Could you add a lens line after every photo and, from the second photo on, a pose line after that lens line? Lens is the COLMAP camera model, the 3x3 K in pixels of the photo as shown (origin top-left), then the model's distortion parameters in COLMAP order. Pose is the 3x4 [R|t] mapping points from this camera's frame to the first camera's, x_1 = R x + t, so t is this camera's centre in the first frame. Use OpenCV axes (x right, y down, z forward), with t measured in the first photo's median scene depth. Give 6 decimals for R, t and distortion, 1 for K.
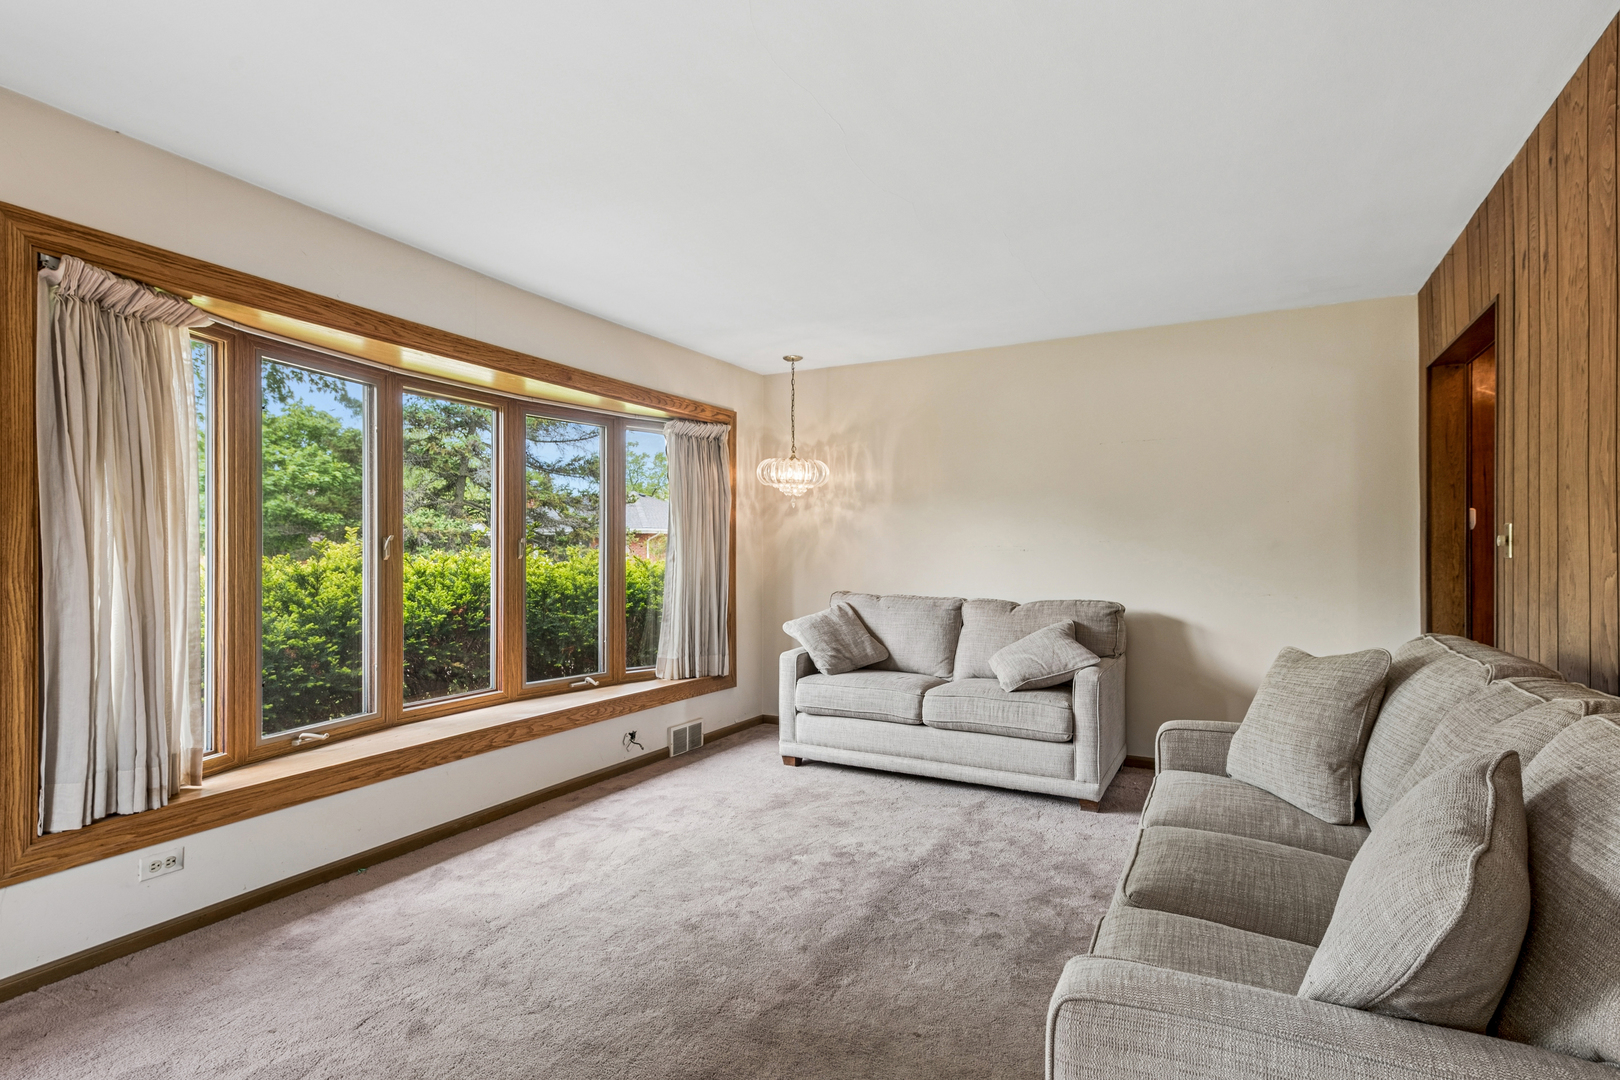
lens RADIAL K [[832.8, 0, 810.5], [0, 832.8, 550.0], [0, 0, 1]] dist [0.028902, 0.000587]
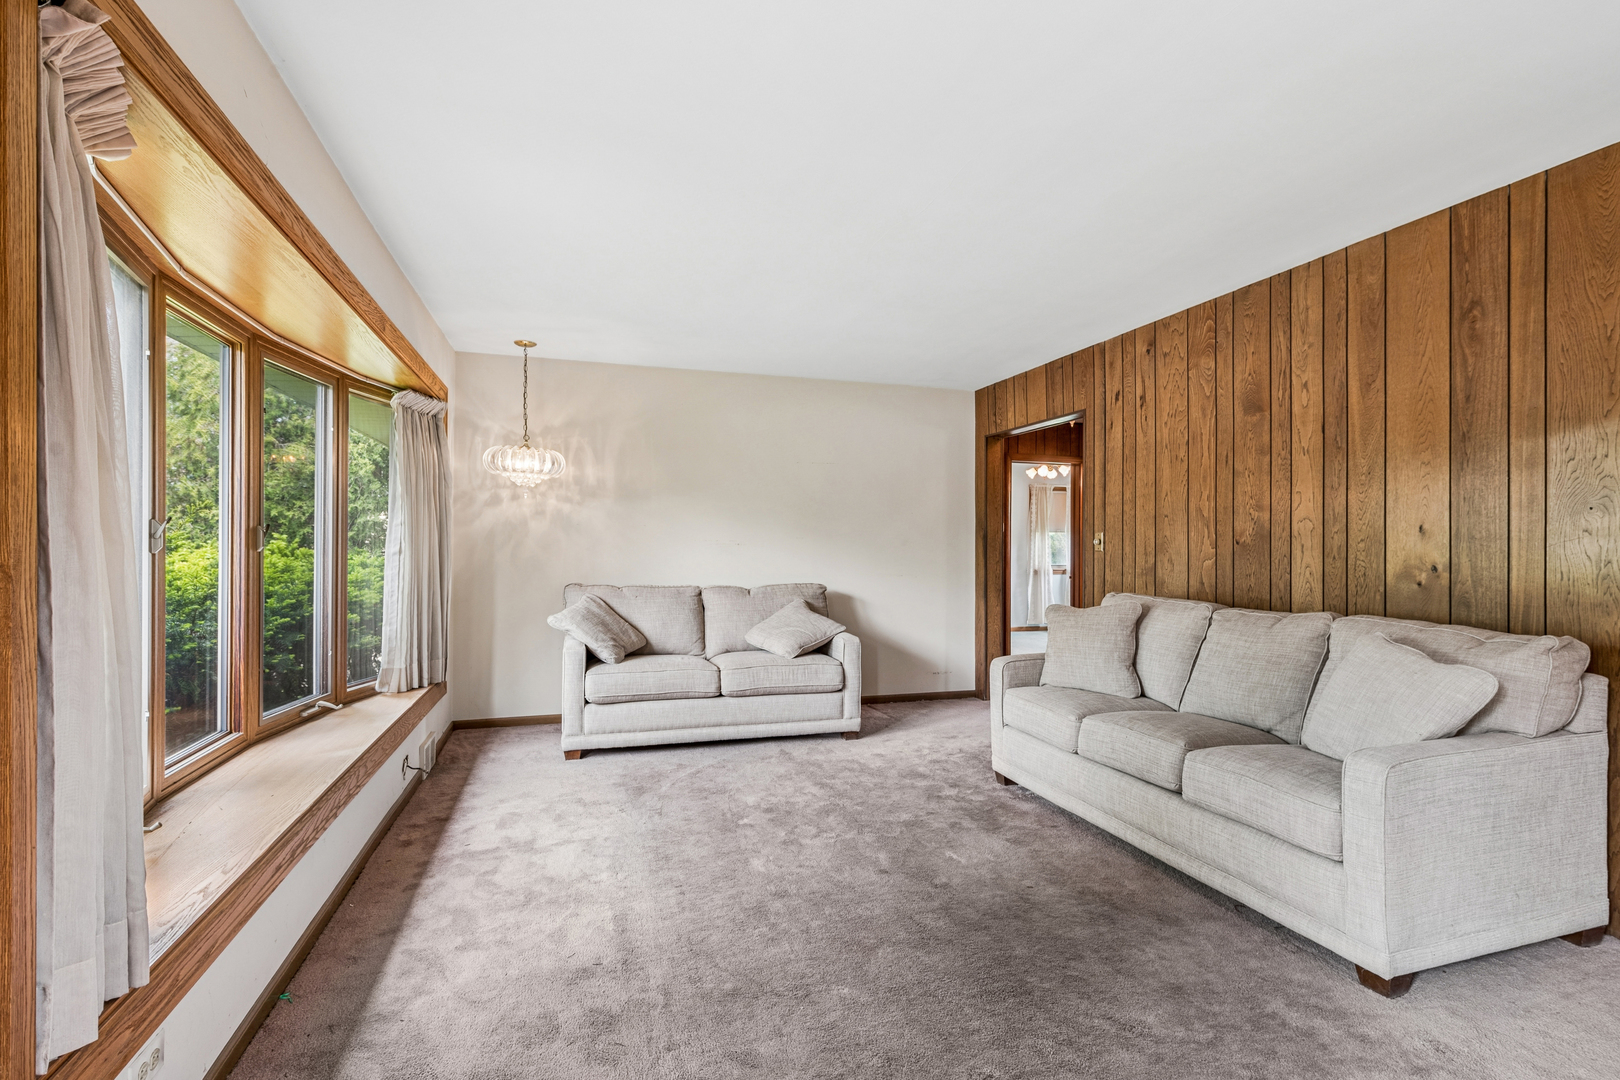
lens RADIAL K [[749.6, 0, 812.4], [0, 749.6, 548.6], [0, 0, 1]] dist [0.005325, 0.000303]
pose [[0.694109, 0.002298, 0.719867, -0.557825], [-0.007974, 0.999958, 0.004497, 0.001212], [-0.719826, -0.008861, 0.694098, 0.209304]]
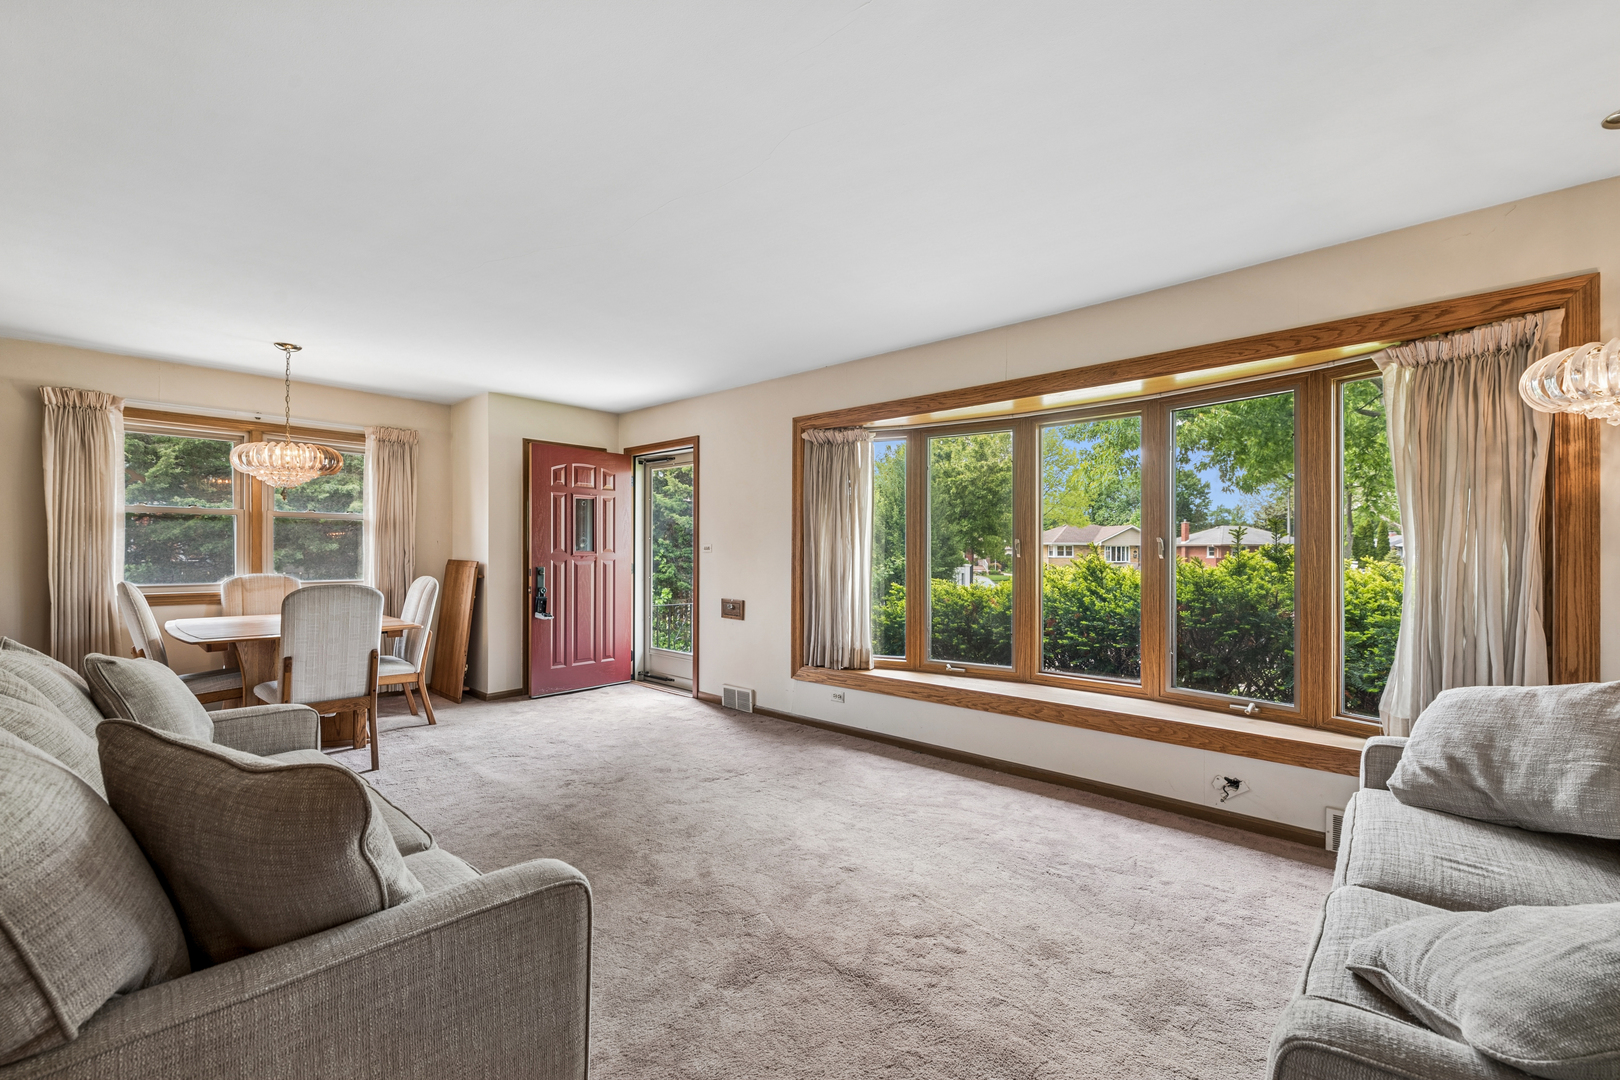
lens RADIAL K [[644.1, 0, 814.3], [0, 644.1, 541.1], [0, 0, 1]] dist [-0.000908, -0.000095]
pose [[-0.242993, -0.015789, -0.969899, 0.563246], [0.004044, 0.999842, -0.017290, 0.001440], [0.970020, -0.008124, -0.242891, 0.894449]]
